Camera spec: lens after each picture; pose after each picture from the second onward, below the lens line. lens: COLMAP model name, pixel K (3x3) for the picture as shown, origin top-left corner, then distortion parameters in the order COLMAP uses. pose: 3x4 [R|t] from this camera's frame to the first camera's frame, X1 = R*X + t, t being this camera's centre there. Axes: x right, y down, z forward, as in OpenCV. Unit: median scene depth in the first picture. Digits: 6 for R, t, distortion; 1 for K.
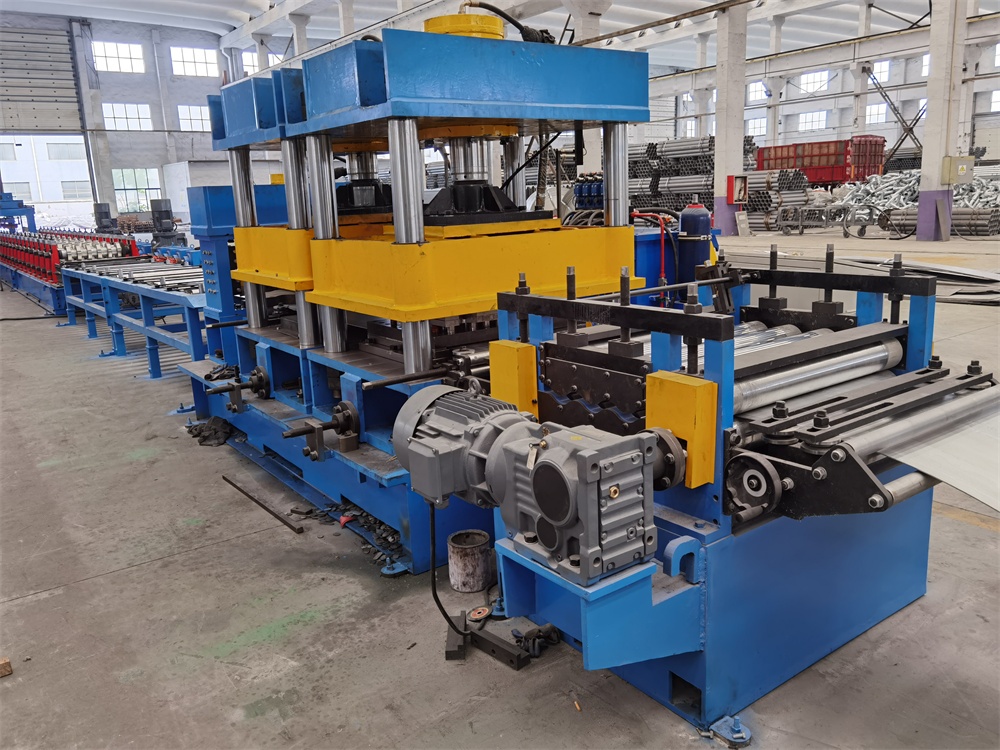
lens RADIAL K [[792.8, 0, 500.0], [0, 792.8, 375.0], [0, 0, 1]] dist [0.014758, 0.003439]
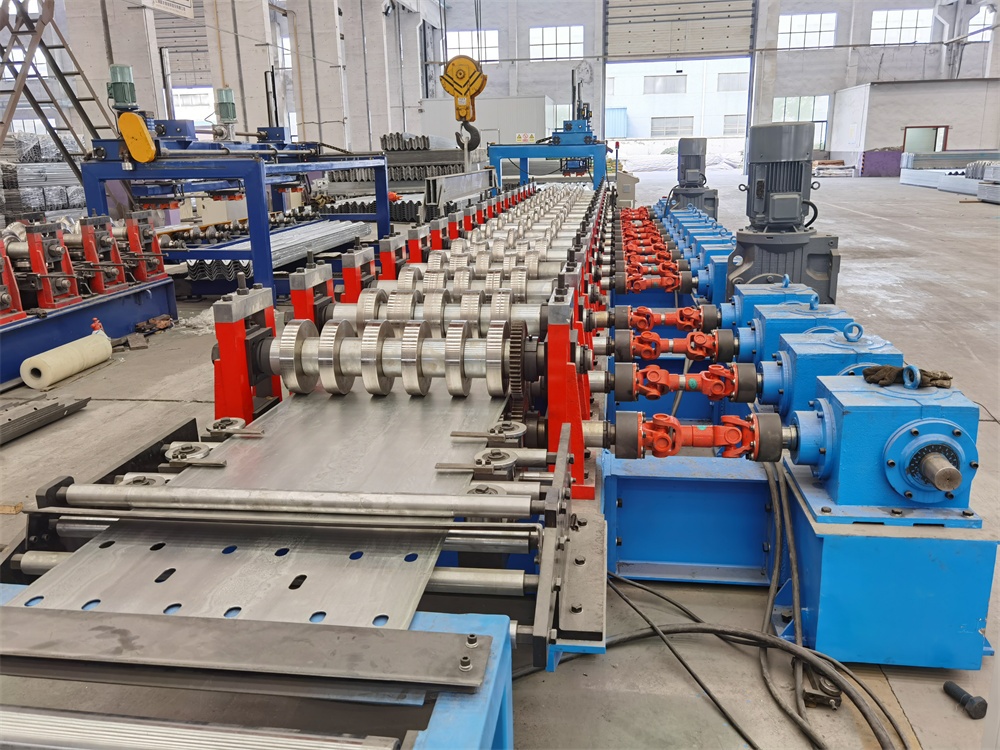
lens RADIAL K [[792.8, 0, 500.0], [0, 792.8, 375.0], [0, 0, 1]] dist [0.014758, 0.003439]
pose [[0.716815, 0.209565, -0.665026, -0.079612], [-0.159804, 0.977754, 0.135863, -0.042624], [0.678704, 0.008885, 0.734358, 0.199026]]
